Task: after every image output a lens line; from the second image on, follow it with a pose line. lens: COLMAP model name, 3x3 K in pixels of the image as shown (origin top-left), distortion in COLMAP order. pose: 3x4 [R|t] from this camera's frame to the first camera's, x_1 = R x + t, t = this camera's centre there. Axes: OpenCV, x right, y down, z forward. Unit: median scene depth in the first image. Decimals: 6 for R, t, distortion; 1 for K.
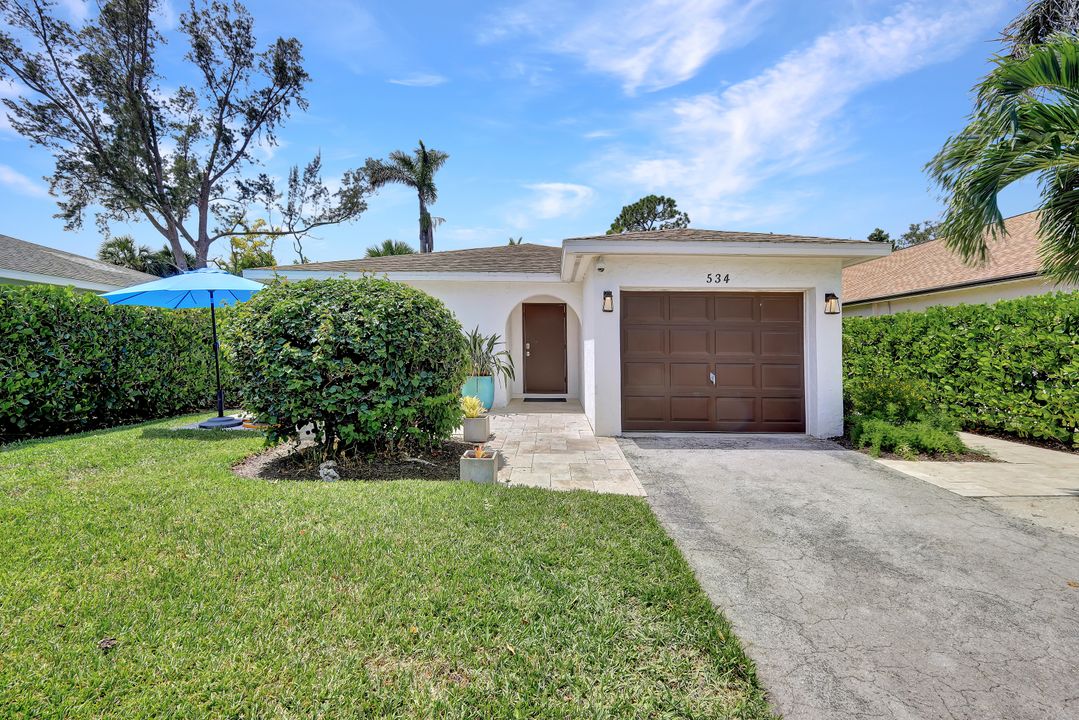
lens RADIAL K [[474.6, 0, 539.0], [0, 474.6, 348.7], [0, 0, 1]] dist [0.000000, -0.000233]
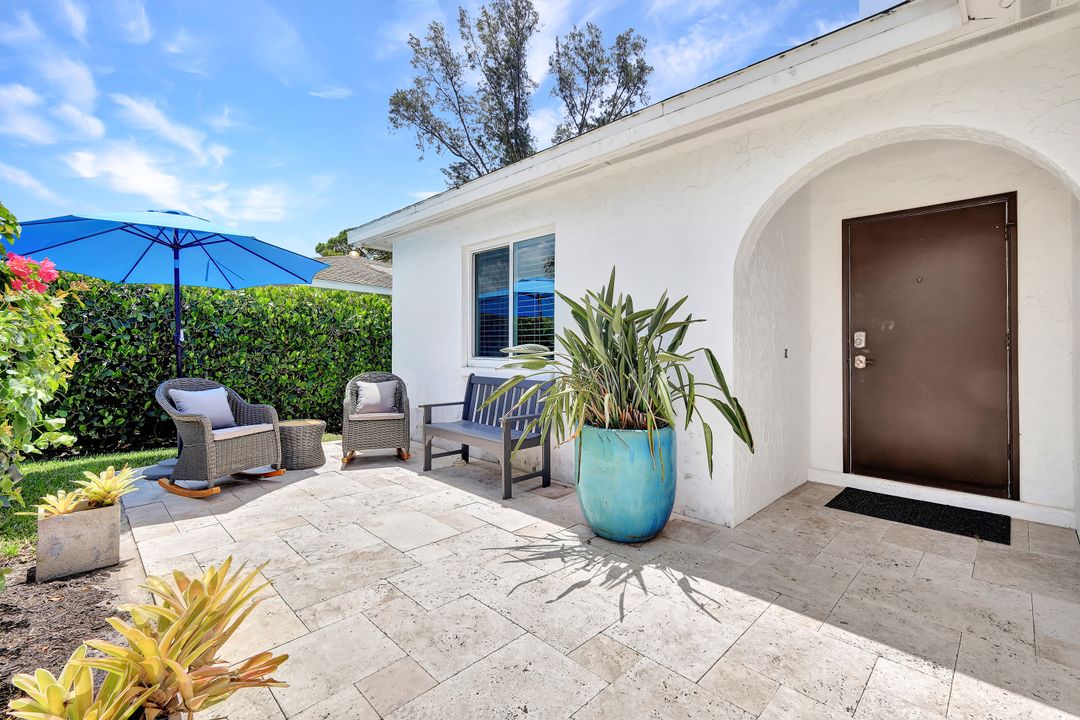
lens RADIAL K [[465.2, 0, 543.4], [0, 465.2, 354.5], [0, 0, 1]] dist [-0.000737, -0.000334]
pose [[0.718373, 0.009205, -0.695597, 0.015497], [-0.009954, 0.999946, 0.002953, 0.002051], [0.695587, 0.004803, 0.718426, 0.188145]]
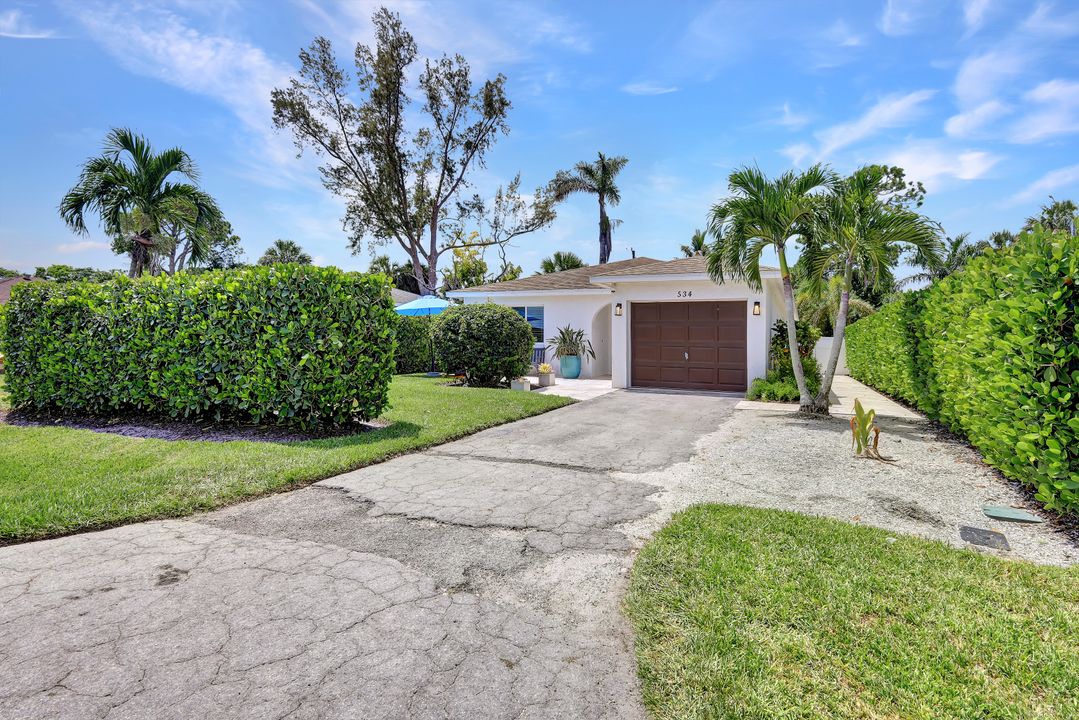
lens RADIAL K [[537.1, 0, 539.5], [0, 537.1, 360.0], [0, 0, 1]] dist [-0.000151, -0.000120]
pose [[0.910272, 0.021506, -0.413453, 0.133816], [-0.011078, 0.999558, 0.027603, 0.006283], [0.413864, -0.020546, 0.910107, -0.172618]]
